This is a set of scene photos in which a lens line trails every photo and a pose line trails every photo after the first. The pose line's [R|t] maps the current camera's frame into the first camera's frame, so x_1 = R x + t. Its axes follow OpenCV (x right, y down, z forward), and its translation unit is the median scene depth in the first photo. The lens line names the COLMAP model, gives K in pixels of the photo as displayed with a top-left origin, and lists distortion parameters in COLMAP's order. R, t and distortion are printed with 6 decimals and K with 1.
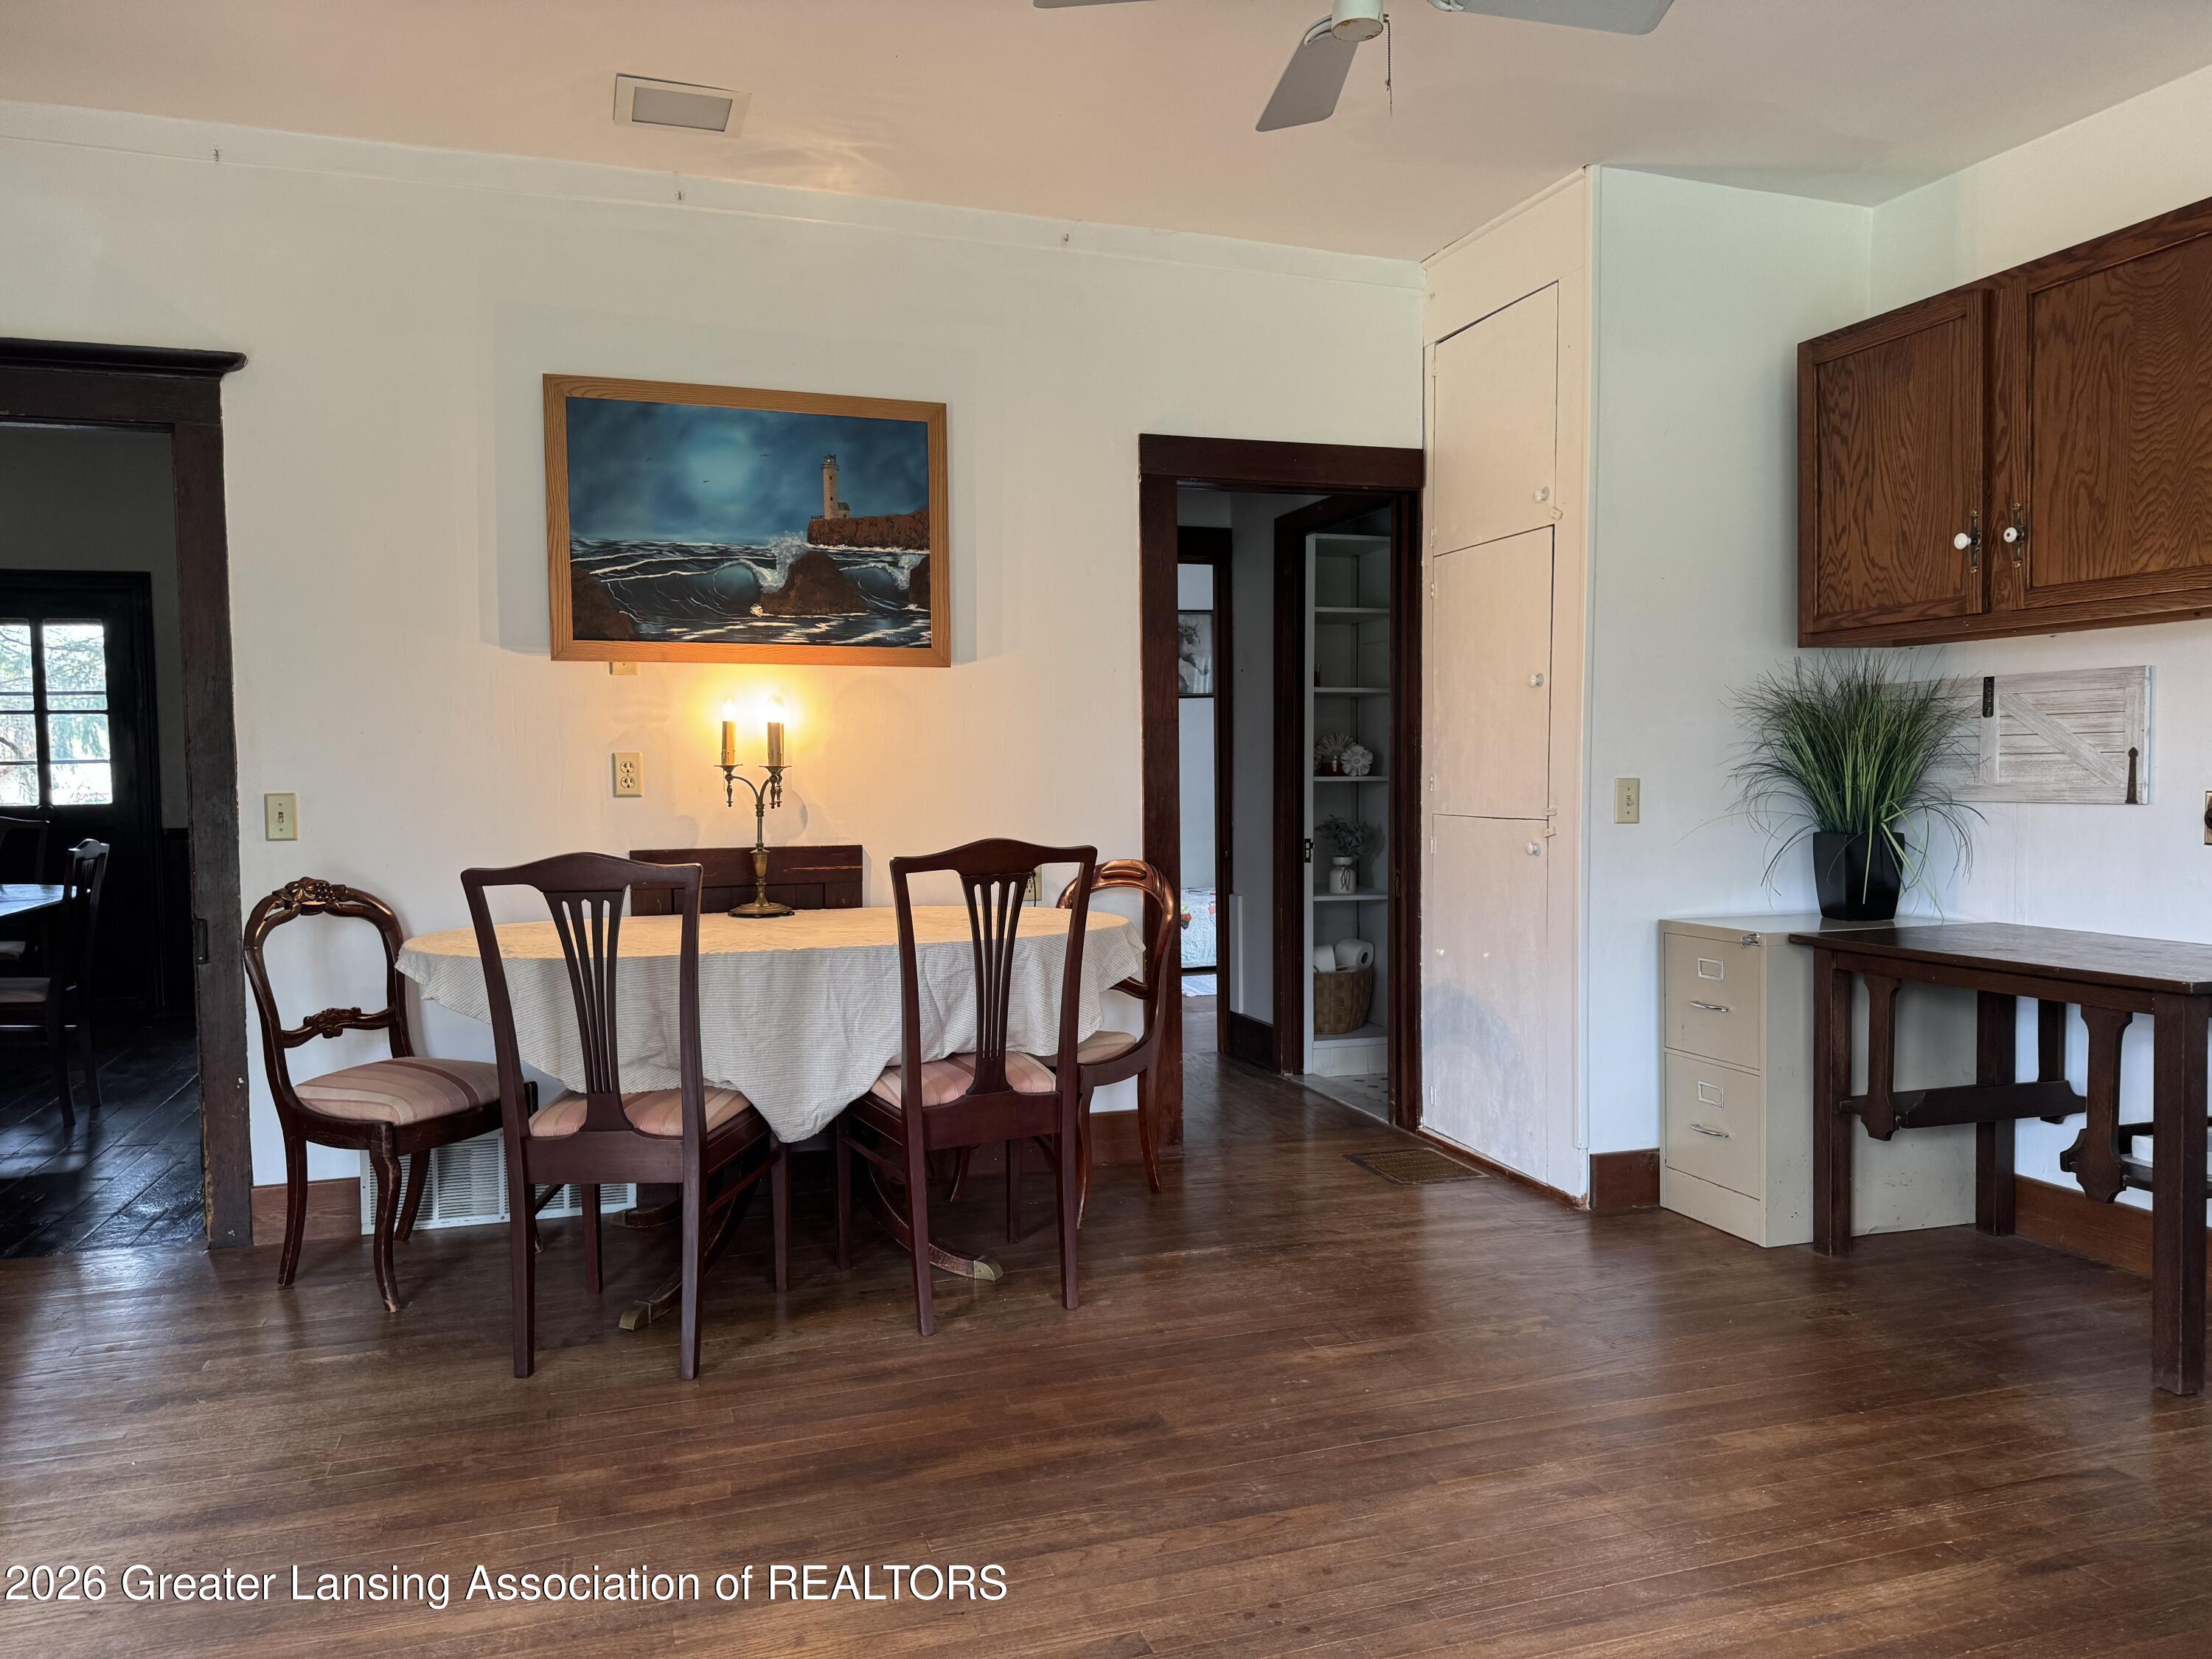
lens RADIAL K [[1573.4, 0, 1106.0], [0, 1573.4, 829.5], [0, 0, 1]] dist [0.115291, -0.201934]
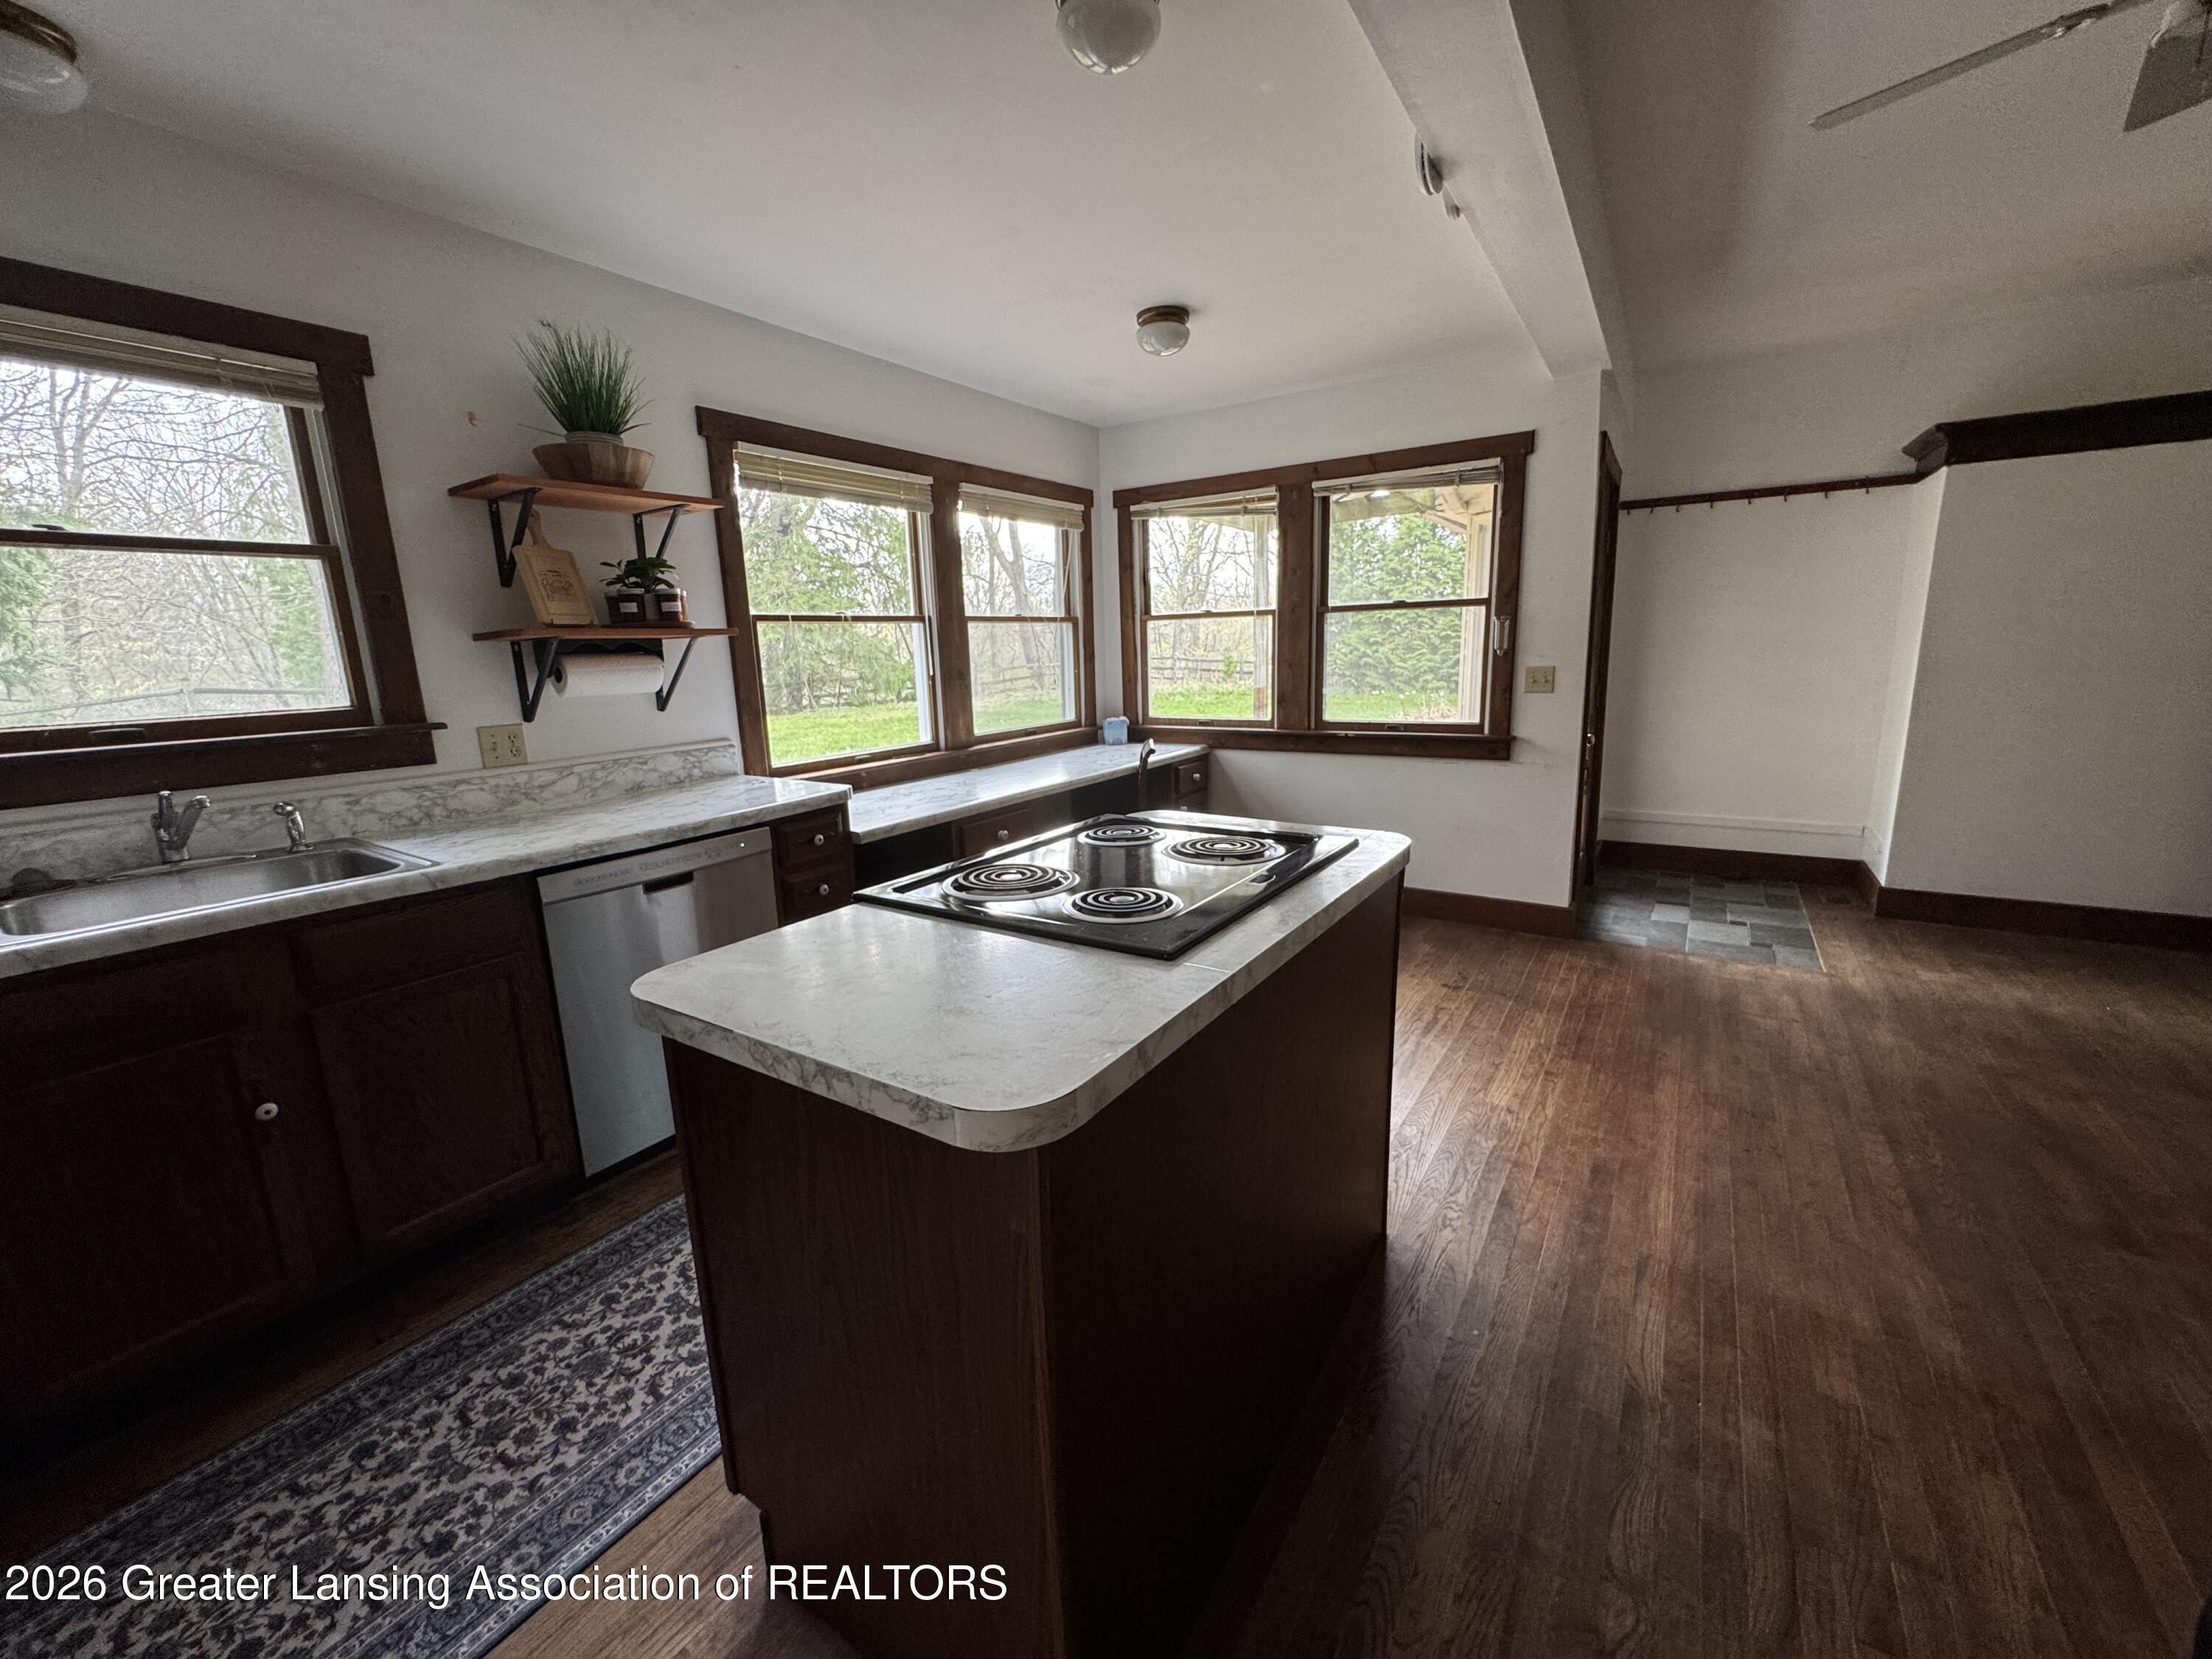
lens RADIAL K [[882.7, 0, 1106.0], [0, 882.7, 829.5], [0, 0, 1]] dist [-0.001076, -0.000084]
pose [[-0.782048, 0.165450, -0.600855, 1.136842], [0.015019, 0.968841, 0.247229, -0.143460], [0.623037, 0.184321, -0.760165, 1.071966]]
